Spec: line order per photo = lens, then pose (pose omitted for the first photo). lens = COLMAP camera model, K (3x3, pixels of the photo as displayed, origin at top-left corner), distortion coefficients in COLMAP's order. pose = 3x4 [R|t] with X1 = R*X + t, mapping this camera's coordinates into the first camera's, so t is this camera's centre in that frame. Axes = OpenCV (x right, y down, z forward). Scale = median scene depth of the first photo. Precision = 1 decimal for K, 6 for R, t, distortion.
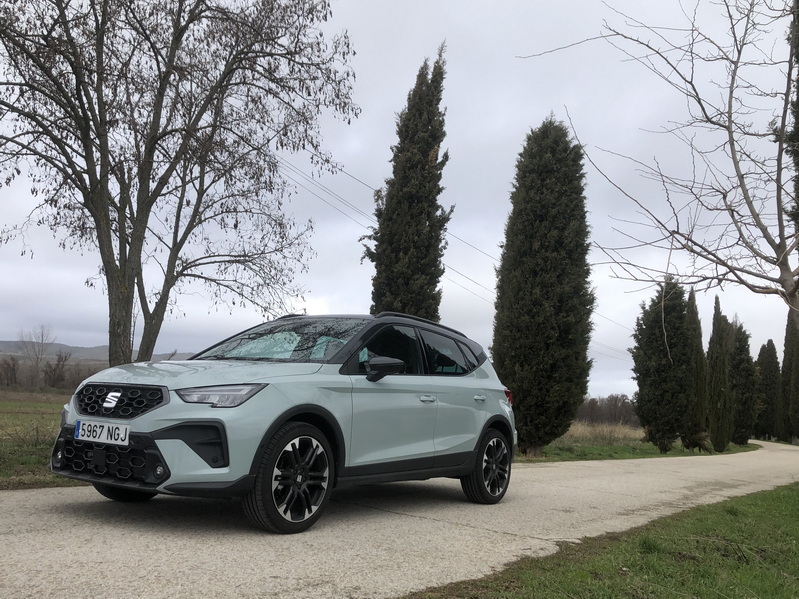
lens RADIAL K [[718.8, 0, 399.5], [0, 718.8, 299.5], [0, 0, 1]] dist [0.076201, -0.176335]
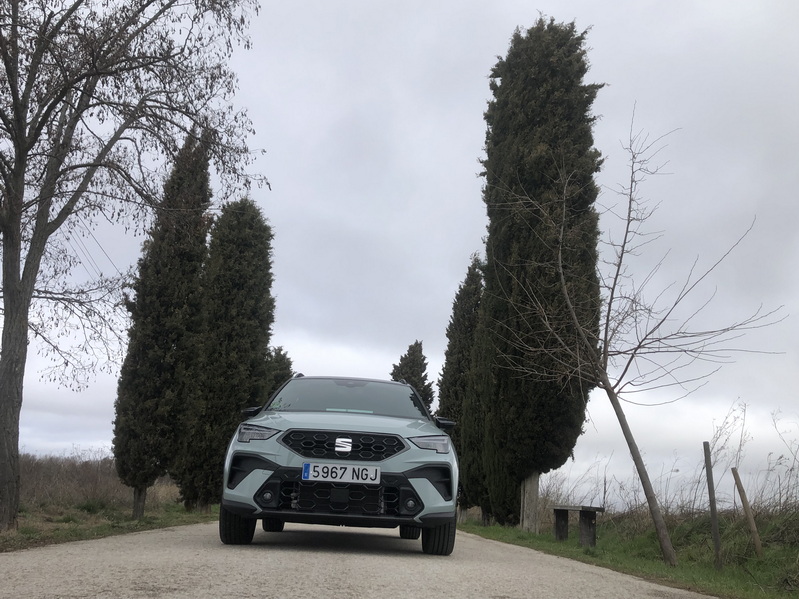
lens RADIAL K [[718.8, 0, 399.5], [0, 718.8, 299.5], [0, 0, 1]] dist [0.076201, -0.176335]
pose [[0.787097, 0.145770, 0.599357, -1.042154], [-0.094337, 0.988692, -0.116574, 0.034268], [-0.609573, 0.035214, 0.791948, 0.023957]]
